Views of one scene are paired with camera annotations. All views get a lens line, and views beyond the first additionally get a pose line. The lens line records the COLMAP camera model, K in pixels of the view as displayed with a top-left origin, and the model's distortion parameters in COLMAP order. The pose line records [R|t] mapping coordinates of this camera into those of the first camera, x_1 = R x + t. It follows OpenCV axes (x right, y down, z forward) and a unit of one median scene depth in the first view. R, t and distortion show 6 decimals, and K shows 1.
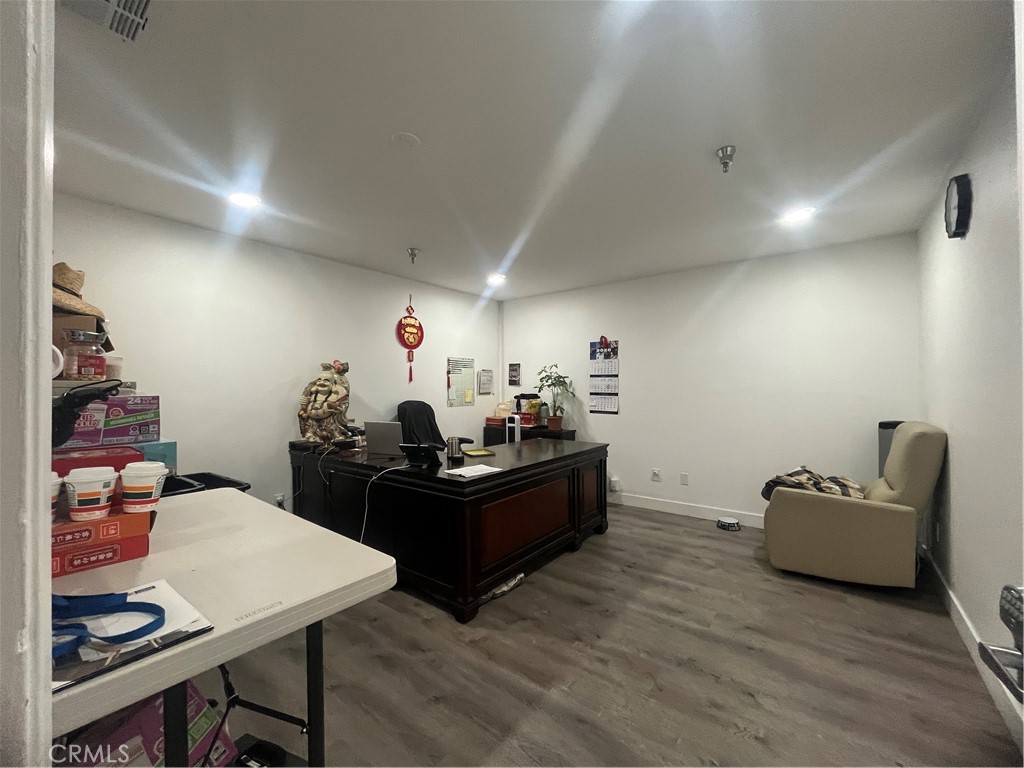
lens RADIAL K [[413.6, 0, 513.1], [0, 413.6, 387.2], [0, 0, 1]] dist [-0.001039, -0.000343]
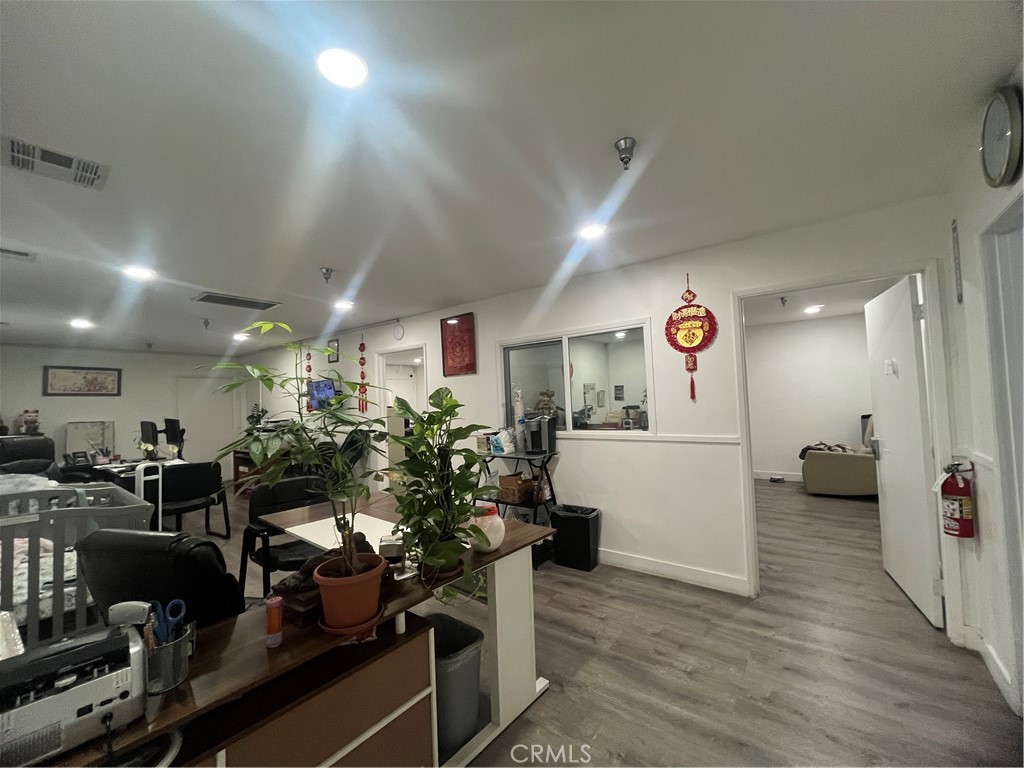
lens RADIAL K [[413.6, 0, 511.4], [0, 413.6, 386.9], [0, 0, 1]] dist [-0.001039, -0.000343]
pose [[0.999546, -0.029965, -0.003018, -0.575838], [0.029857, 0.999073, -0.031009, -0.027011], [0.003944, 0.030905, 0.999515, -0.738666]]
